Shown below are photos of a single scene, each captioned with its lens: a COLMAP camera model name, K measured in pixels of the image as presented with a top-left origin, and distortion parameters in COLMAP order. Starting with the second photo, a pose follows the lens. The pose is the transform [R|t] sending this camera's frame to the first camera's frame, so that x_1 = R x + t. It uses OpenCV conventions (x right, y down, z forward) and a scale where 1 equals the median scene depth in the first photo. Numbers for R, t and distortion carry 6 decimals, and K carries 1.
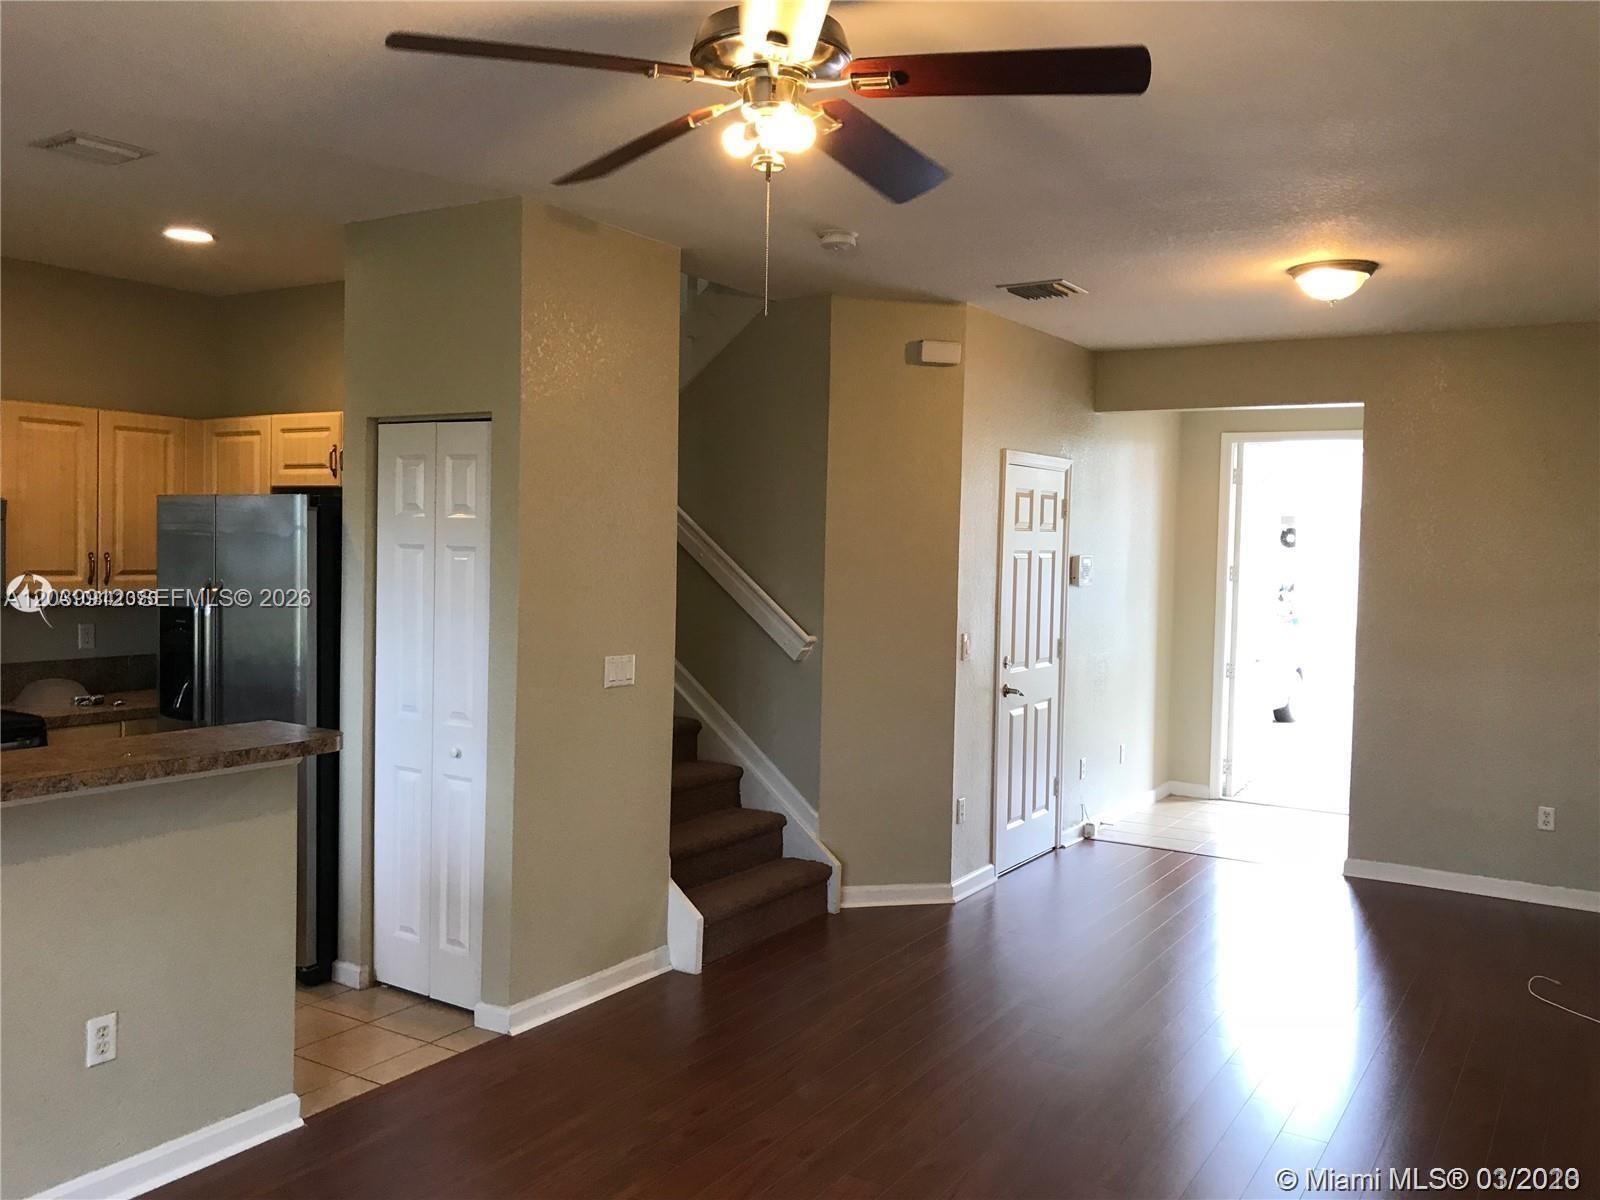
lens RADIAL K [[1325.5, 0, 795.8], [0, 1325.5, 591.4], [0, 0, 1]] dist [0.036510, -0.021950]
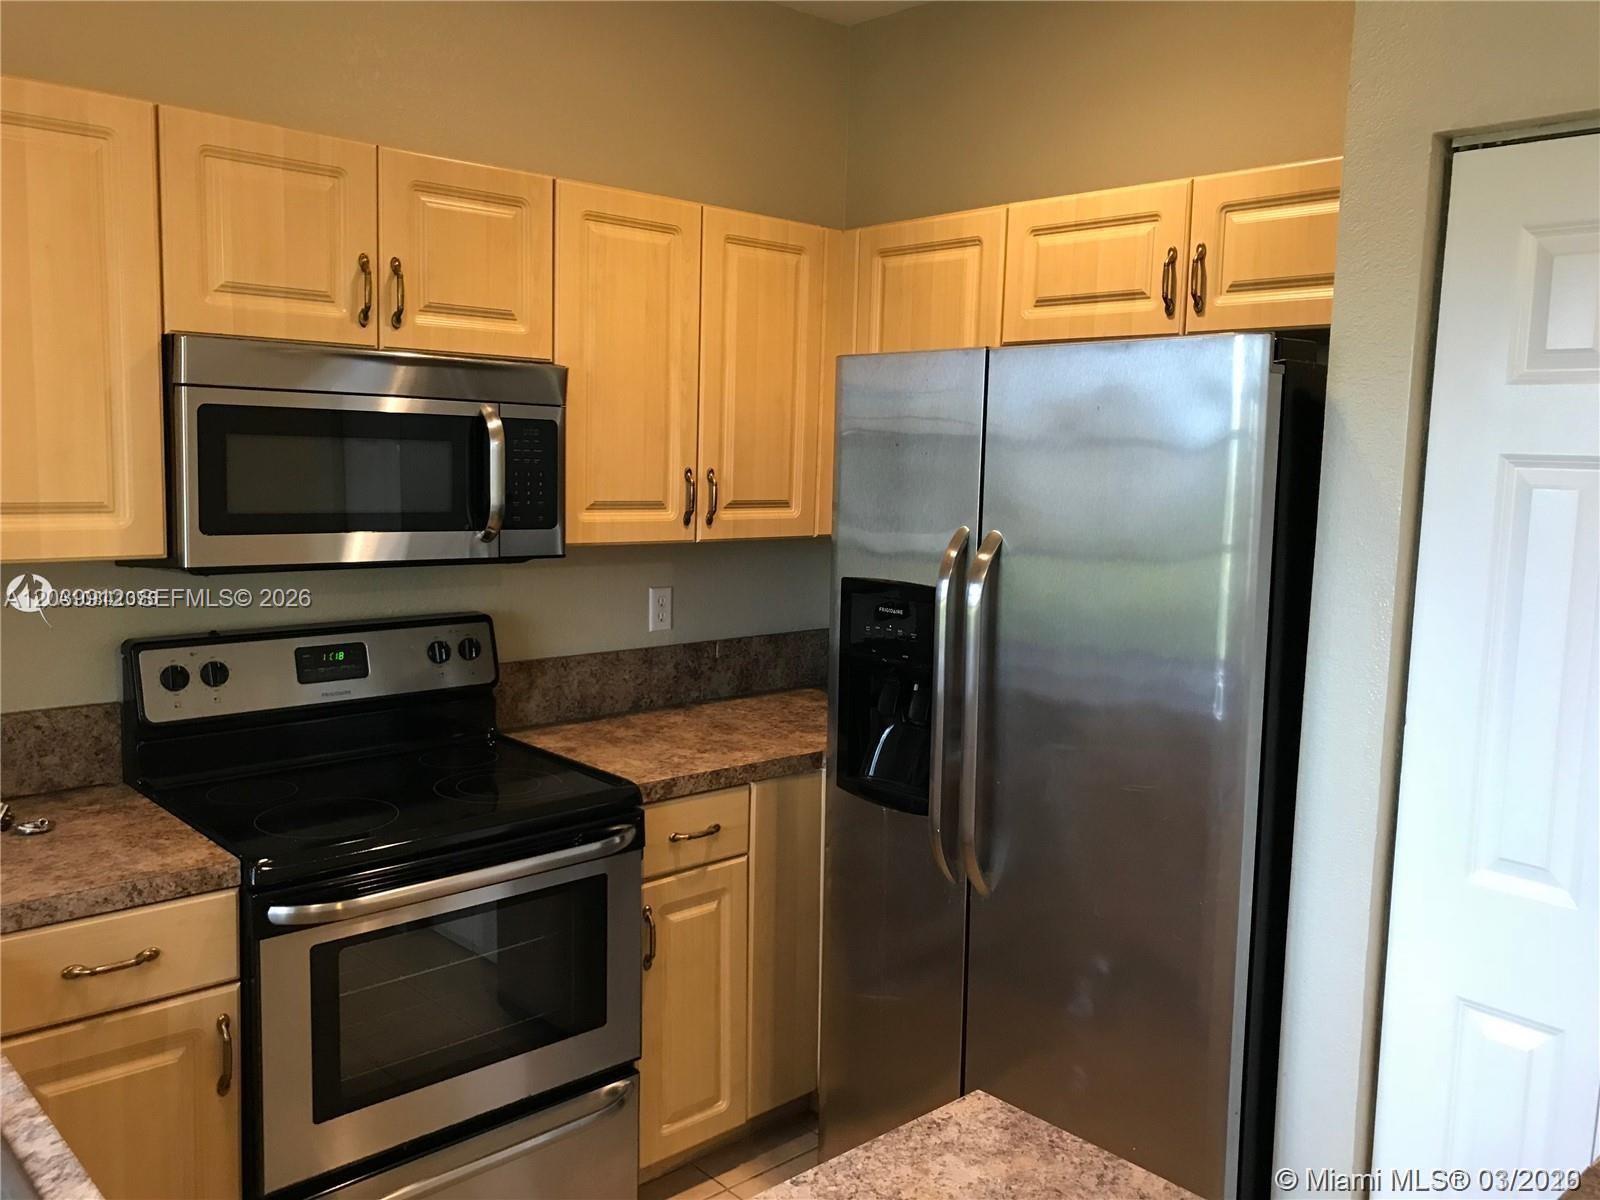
lens RADIAL K [[1325.5, 0, 796.8], [0, 1325.5, 599.9], [0, 0, 1]] dist [0.036510, -0.021950]
pose [[0.965981, 0.032960, -0.256503, -0.338460], [-0.013620, 0.996952, 0.076814, -0.017518], [0.258253, -0.070708, 0.963486, 0.474527]]
